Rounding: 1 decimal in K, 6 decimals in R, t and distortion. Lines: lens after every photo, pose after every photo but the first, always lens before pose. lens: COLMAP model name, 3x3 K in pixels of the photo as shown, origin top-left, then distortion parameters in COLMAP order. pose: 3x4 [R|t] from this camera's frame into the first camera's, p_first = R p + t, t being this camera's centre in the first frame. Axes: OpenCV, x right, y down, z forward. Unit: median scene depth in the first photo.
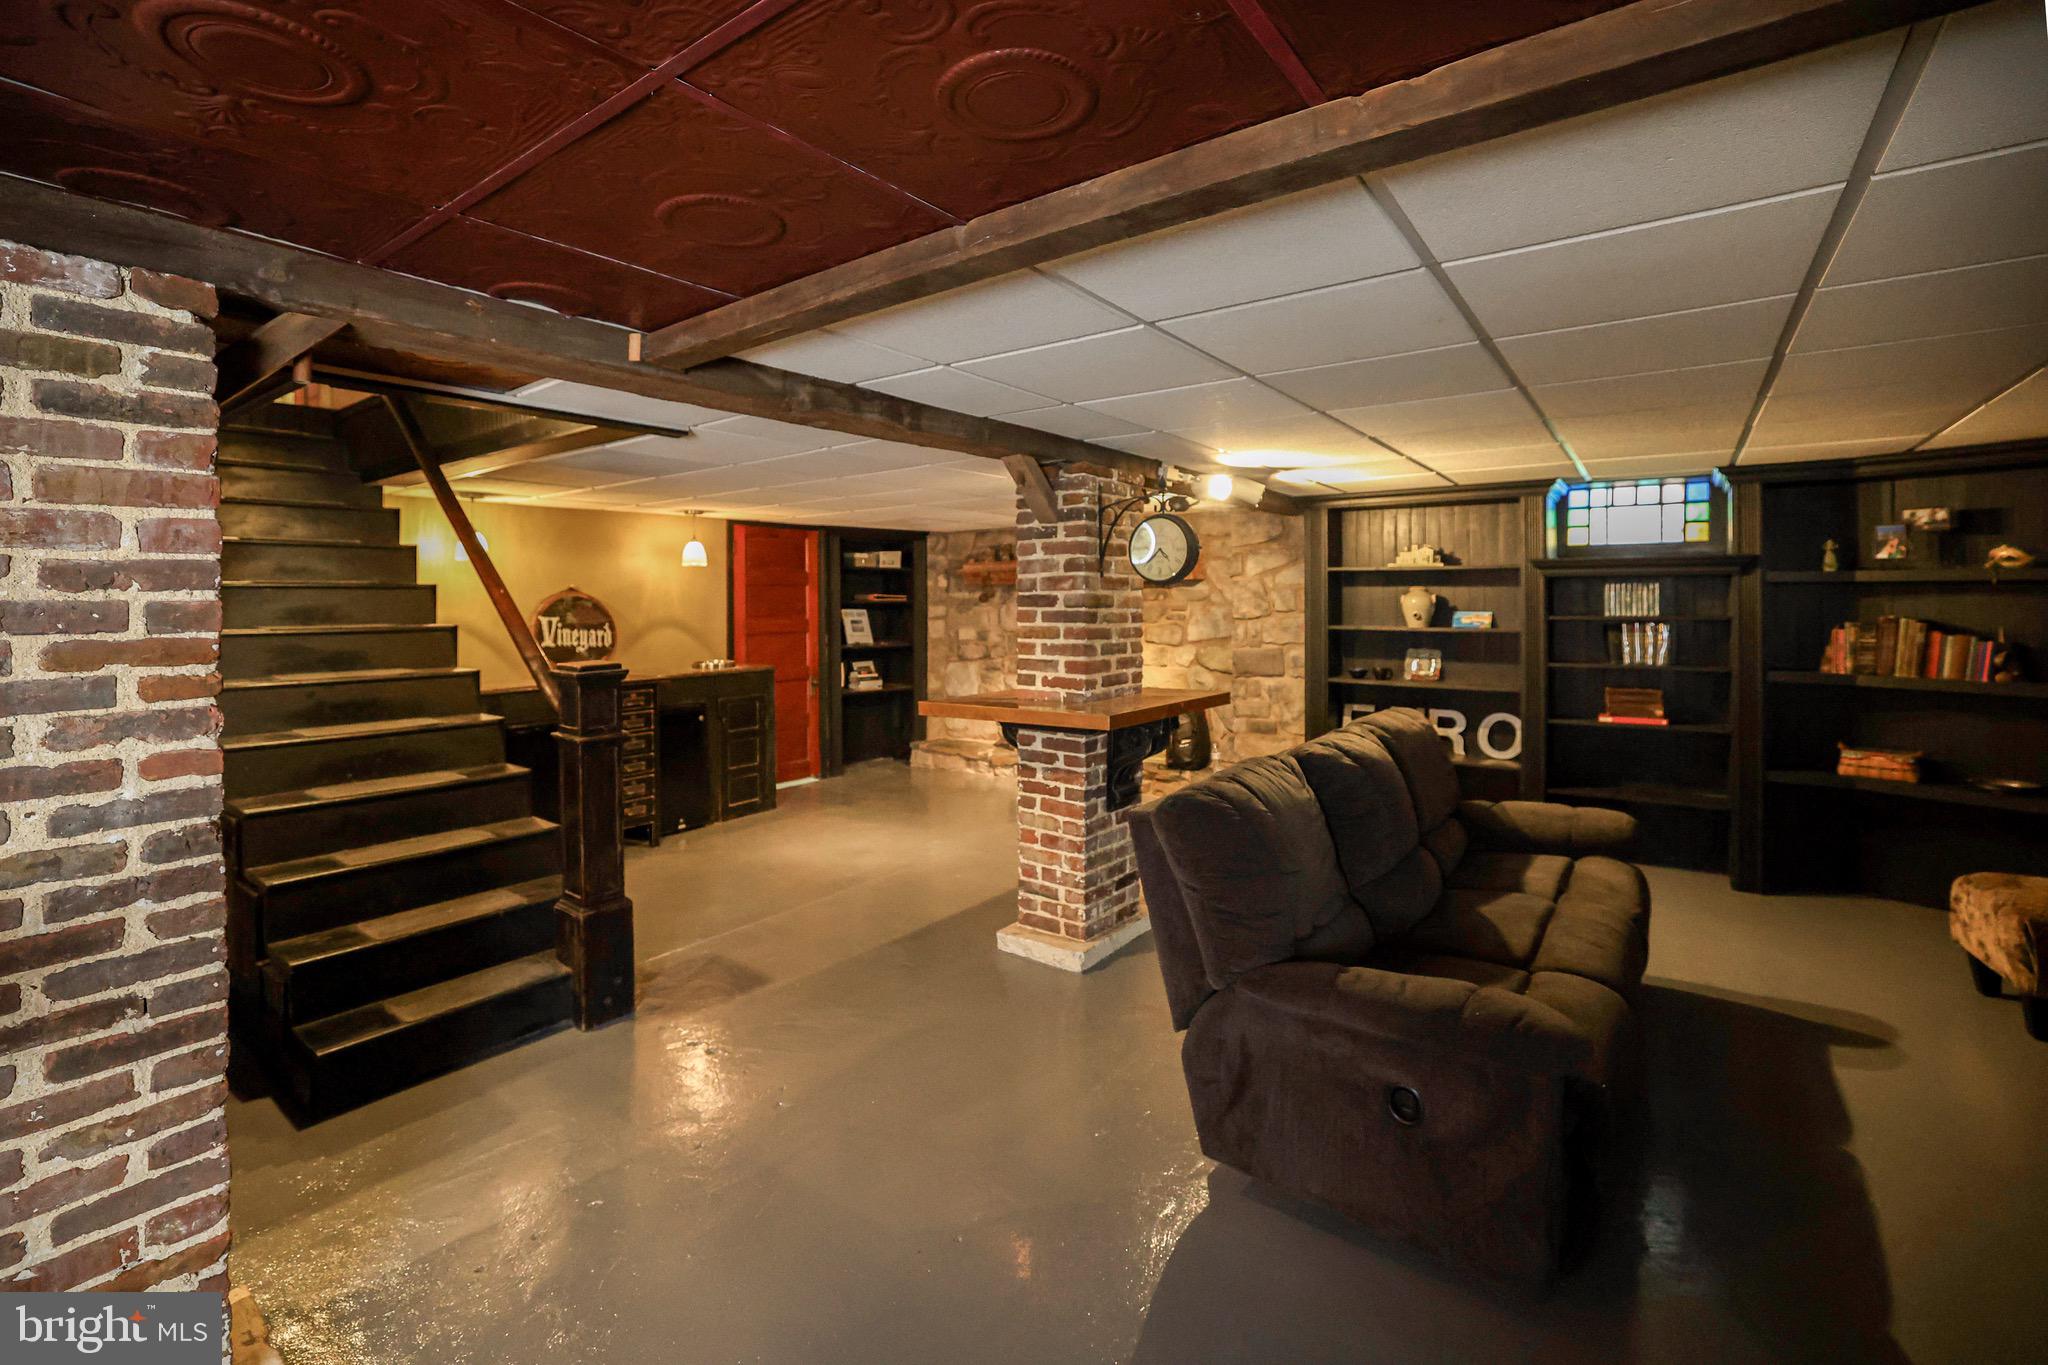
lens RADIAL K [[896.5, 0, 1027.8], [0, 896.5, 599.2], [0, 0, 1]] dist [-0.027682, 0.001198]
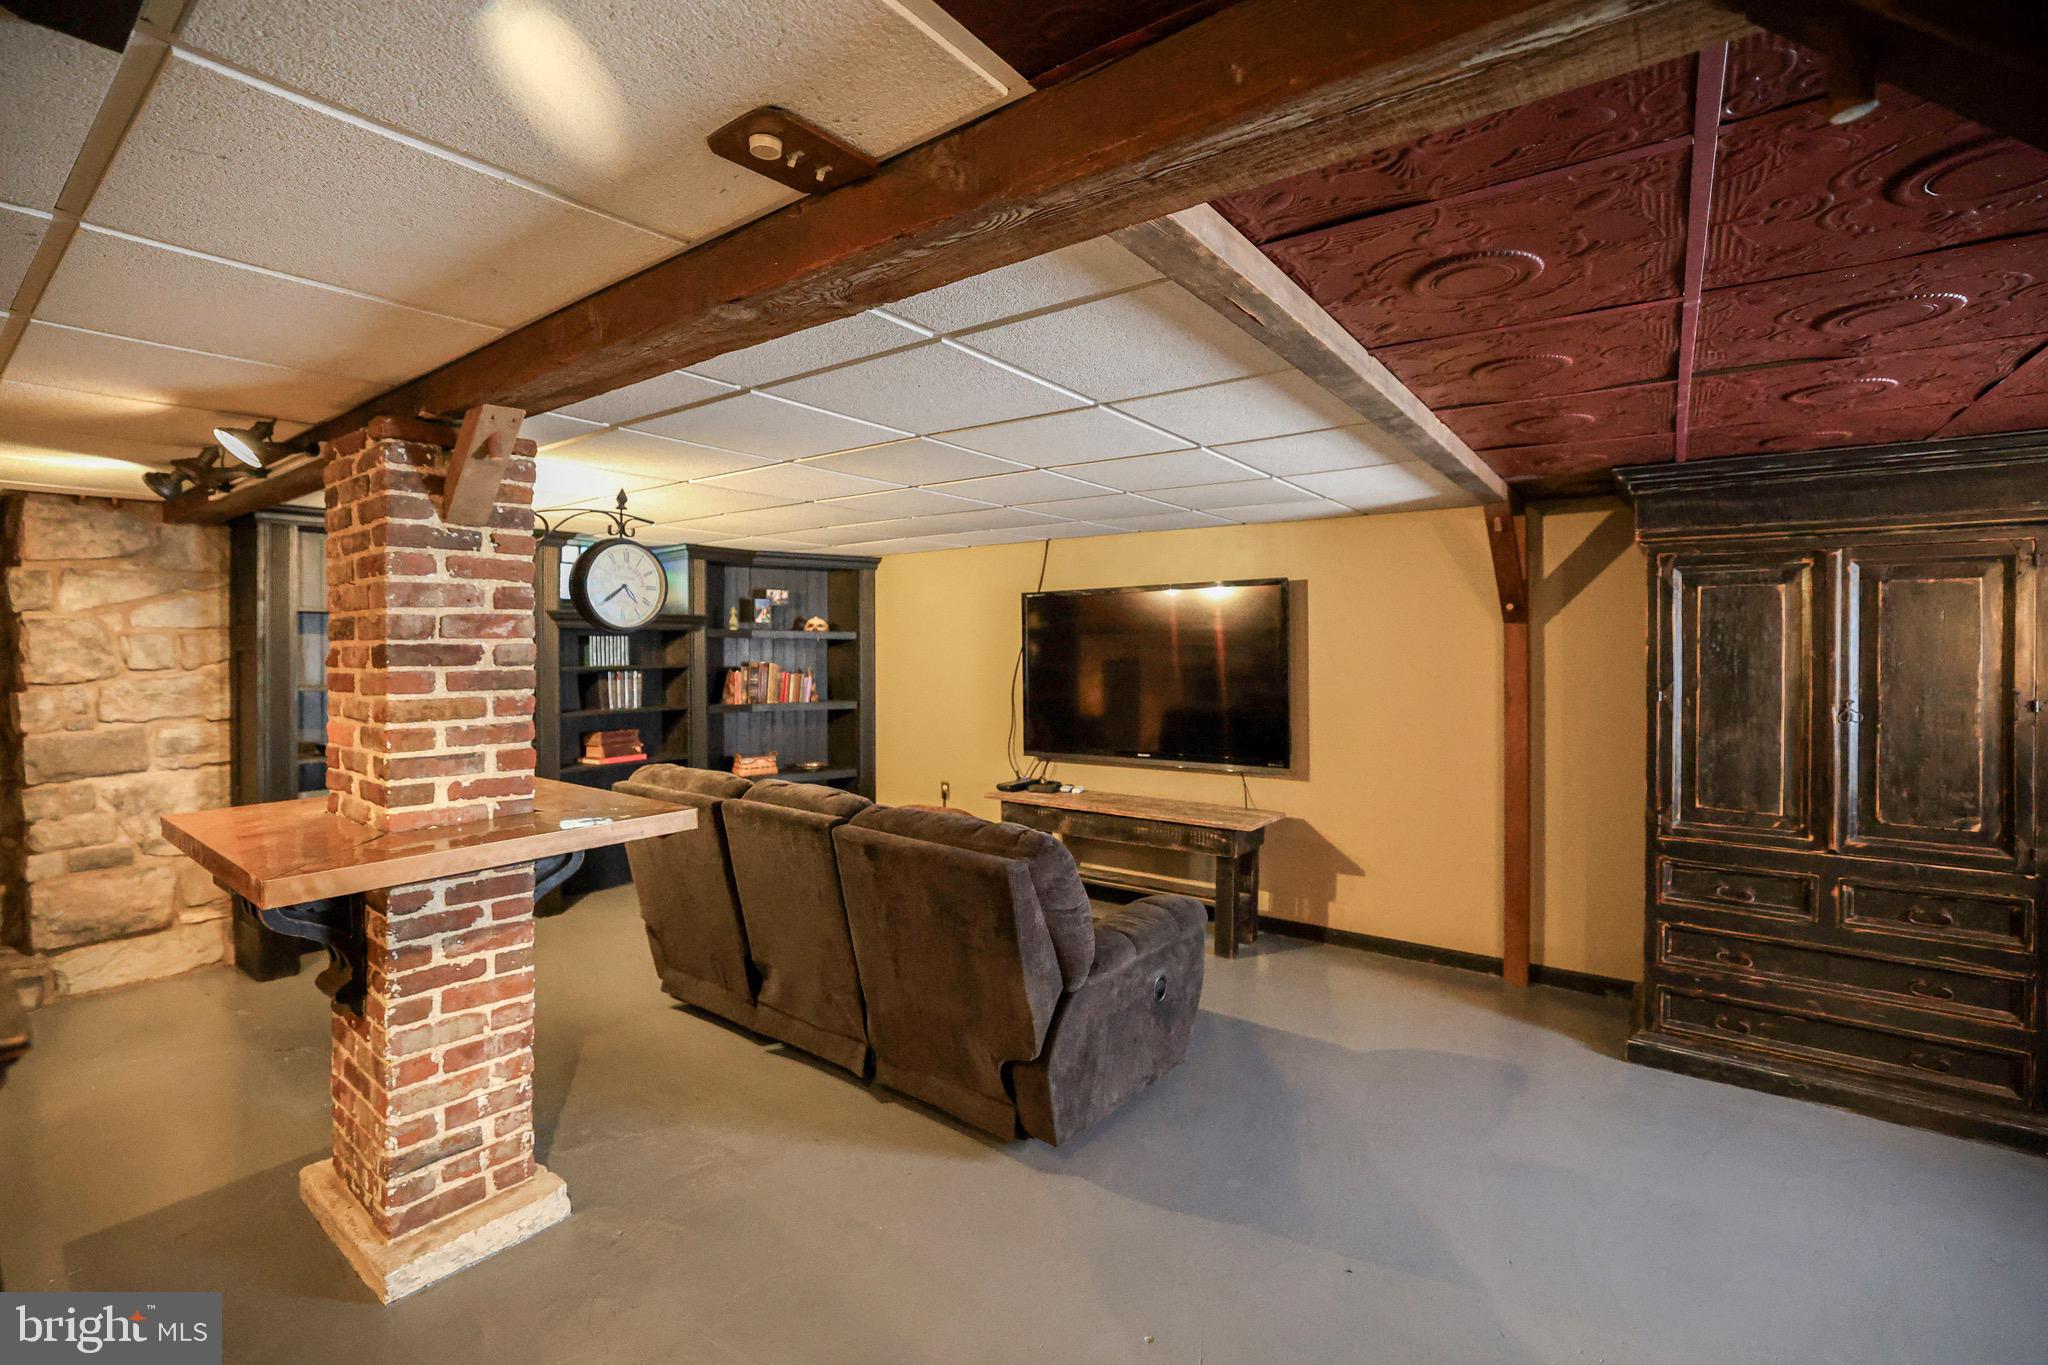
lens RADIAL K [[896.5, 0, 1016.5], [0, 896.5, 646.9], [0, 0, 1]] dist [-0.027682, 0.001198]
pose [[0.010481, 0.002730, 0.999941, -0.546773], [-0.000271, 0.999996, -0.002727, -0.002003], [-0.999945, -0.000243, 0.010482, 0.606444]]
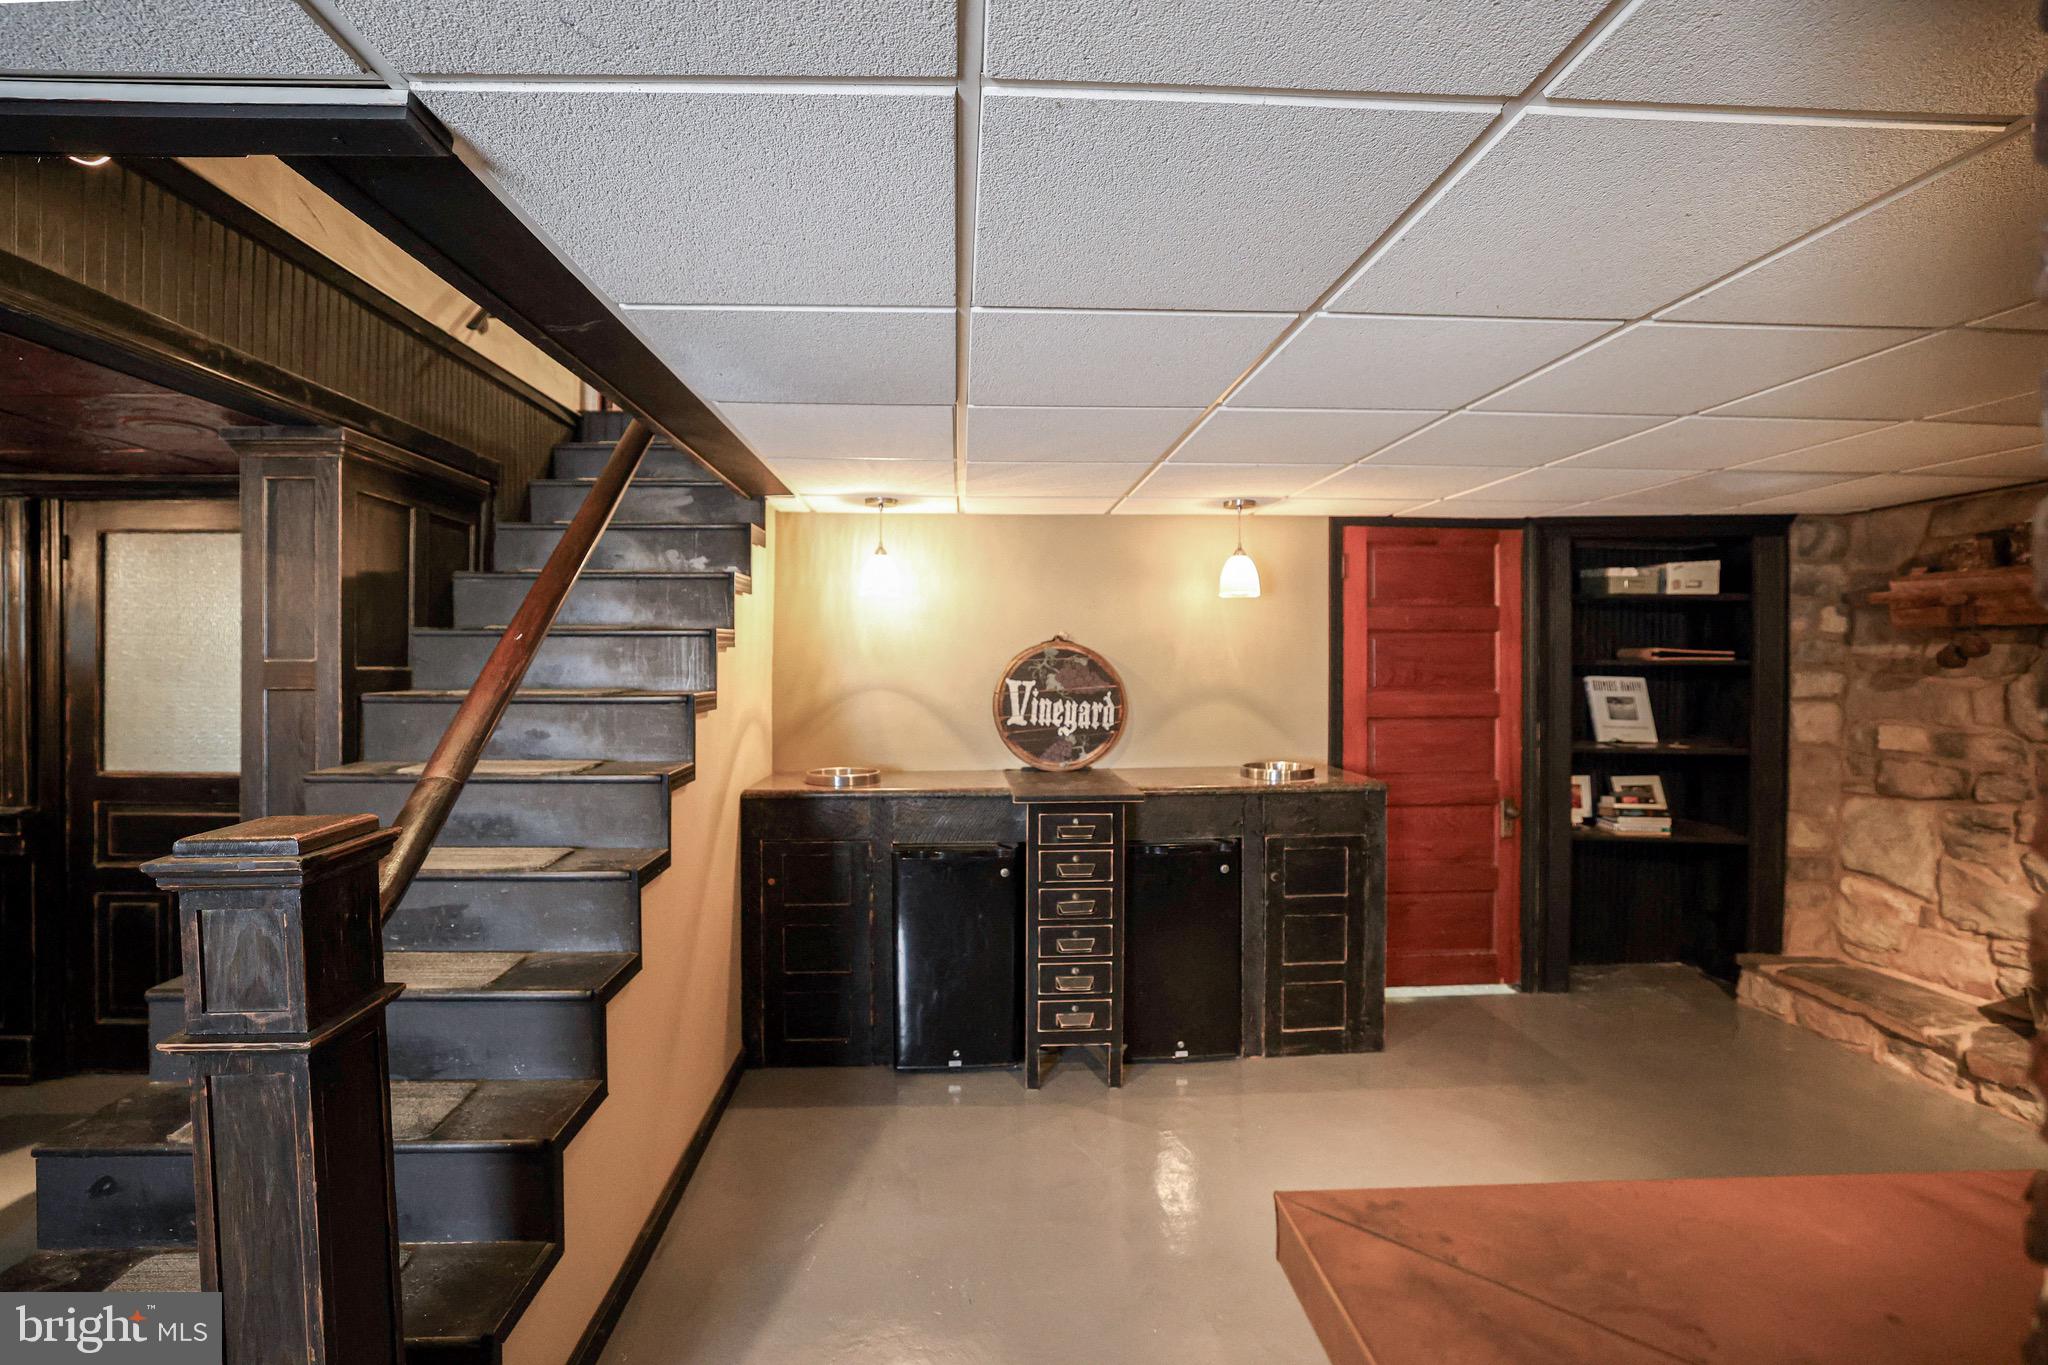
lens RADIAL K [[896.5, 0, 1021.3], [0, 896.5, 662.7], [0, 0, 1]] dist [-0.027682, 0.001198]
pose [[0.633414, 0.012427, -0.773714, -0.012067], [-0.006440, 0.999921, 0.010789, -0.000428], [0.773787, -0.001851, 0.633444, 0.432695]]
